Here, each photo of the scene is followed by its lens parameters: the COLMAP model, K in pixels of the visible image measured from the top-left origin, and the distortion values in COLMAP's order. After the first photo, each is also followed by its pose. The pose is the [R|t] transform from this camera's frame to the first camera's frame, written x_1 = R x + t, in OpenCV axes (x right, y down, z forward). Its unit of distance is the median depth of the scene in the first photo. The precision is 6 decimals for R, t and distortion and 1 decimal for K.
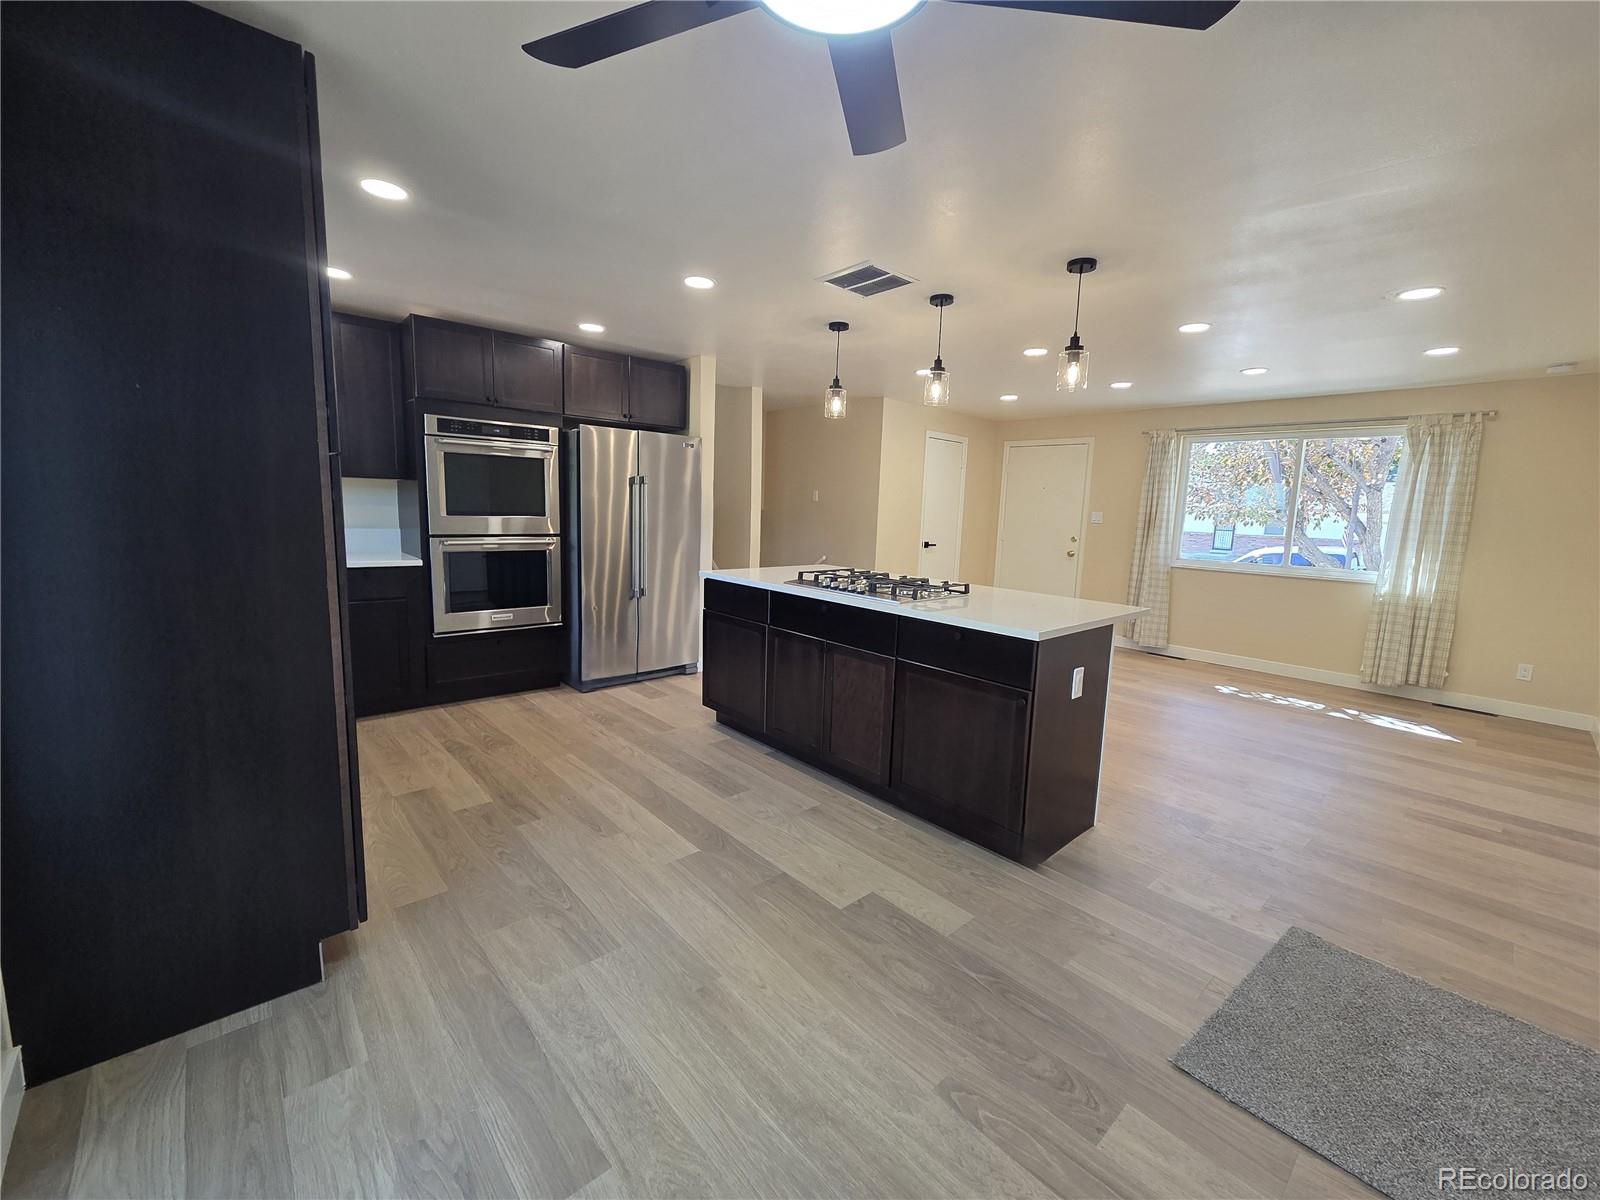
lens RADIAL K [[653.5, 0, 800.4], [0, 653.5, 594.4], [0, 0, 1]] dist [-0.002017, 0.002844]
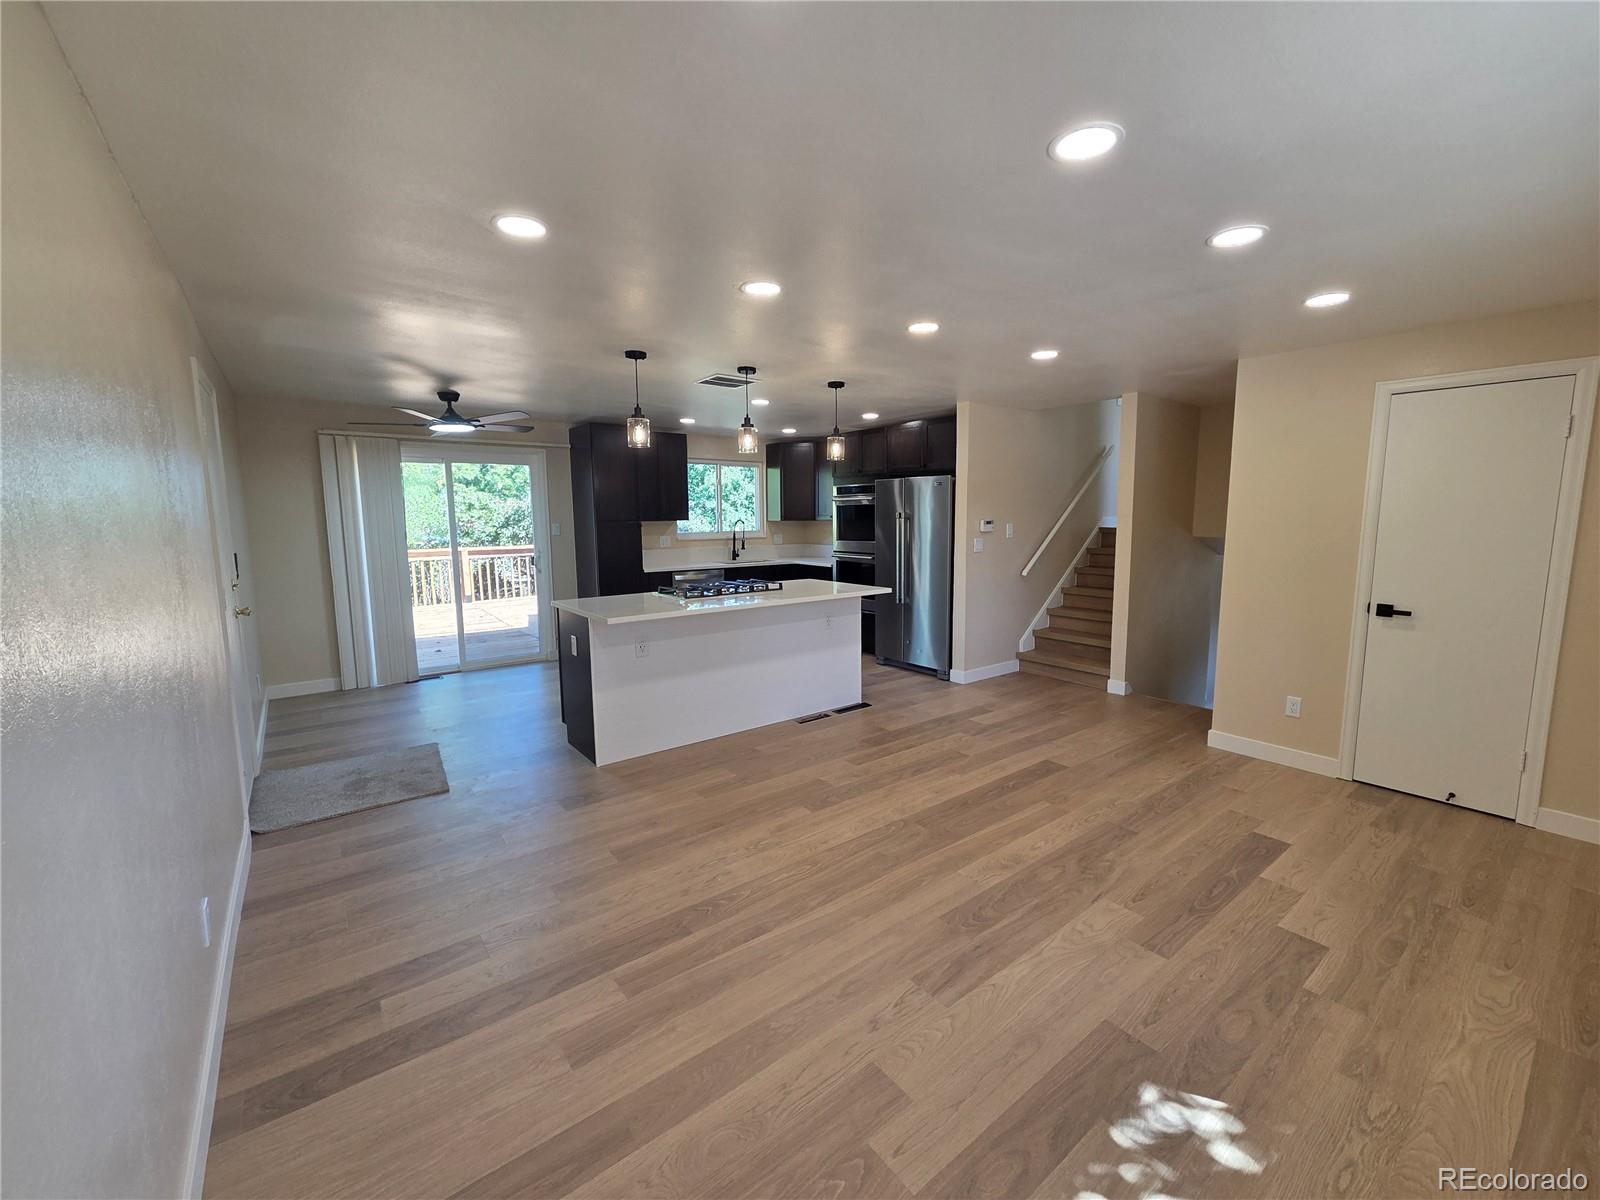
lens RADIAL K [[655.4, 0, 830.2], [0, 655.4, 594.7], [0, 0, 1]] dist [0.002320, 0.000596]
pose [[-0.054197, 0.087299, -0.994707, 1.594268], [-0.132729, 0.986701, 0.093828, -0.176548], [0.989669, 0.137112, -0.041889, 1.353791]]
